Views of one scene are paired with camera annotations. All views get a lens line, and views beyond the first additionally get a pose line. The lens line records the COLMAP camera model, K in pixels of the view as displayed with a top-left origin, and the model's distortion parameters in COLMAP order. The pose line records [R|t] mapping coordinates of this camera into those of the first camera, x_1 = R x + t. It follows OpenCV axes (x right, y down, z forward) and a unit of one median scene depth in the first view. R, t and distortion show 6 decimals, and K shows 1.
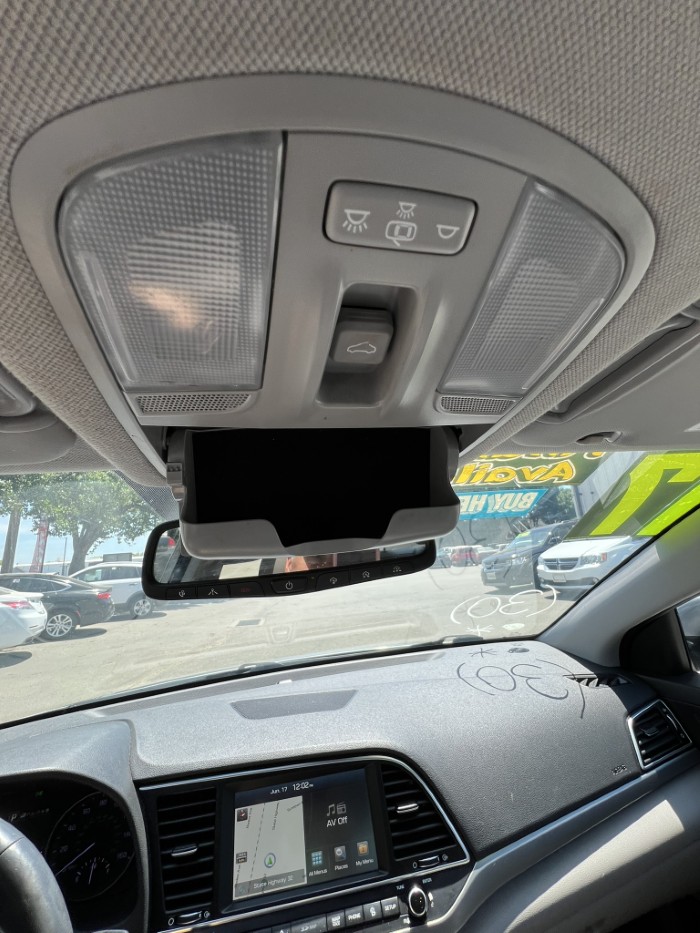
lens RADIAL K [[374.9, 0, 350.5], [0, 374.9, 467.0], [0, 0, 1]] dist [-0.003987, 0.001094]
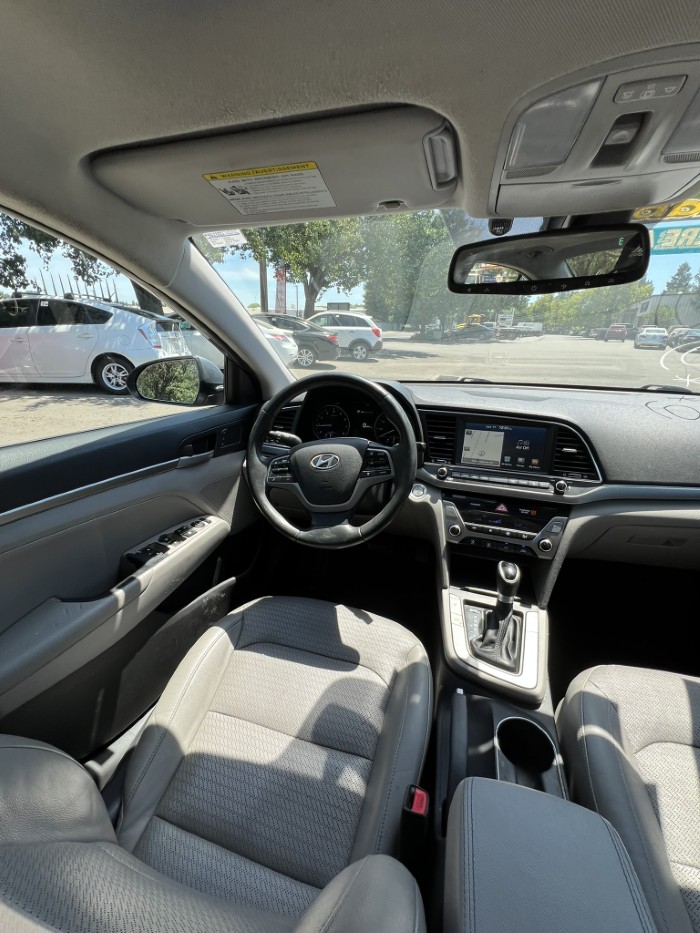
lens RADIAL K [[374.9, 0, 350.1], [0, 374.9, 466.9], [0, 0, 1]] dist [-0.003987, 0.001094]
pose [[0.872156, 0.251650, -0.419542, 0.017970], [0.036388, 0.821818, 0.568587, -0.008695], [0.487872, -0.511163, 0.707596, -0.658395]]
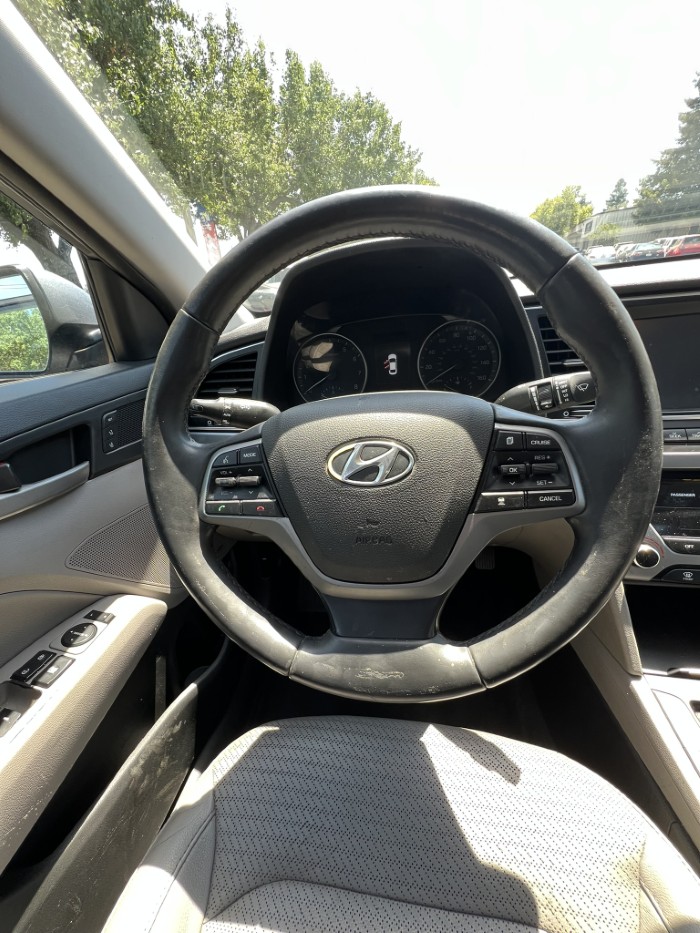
lens RADIAL K [[374.4, 0, 350.0], [0, 374.4, 465.1], [0, 0, 1]] dist [-0.001155, 0.000111]
pose [[0.931870, 0.147708, -0.331363, -0.551744], [0.111276, 0.752970, 0.648578, 0.484185], [0.345307, -0.641263, 0.685234, -0.003877]]
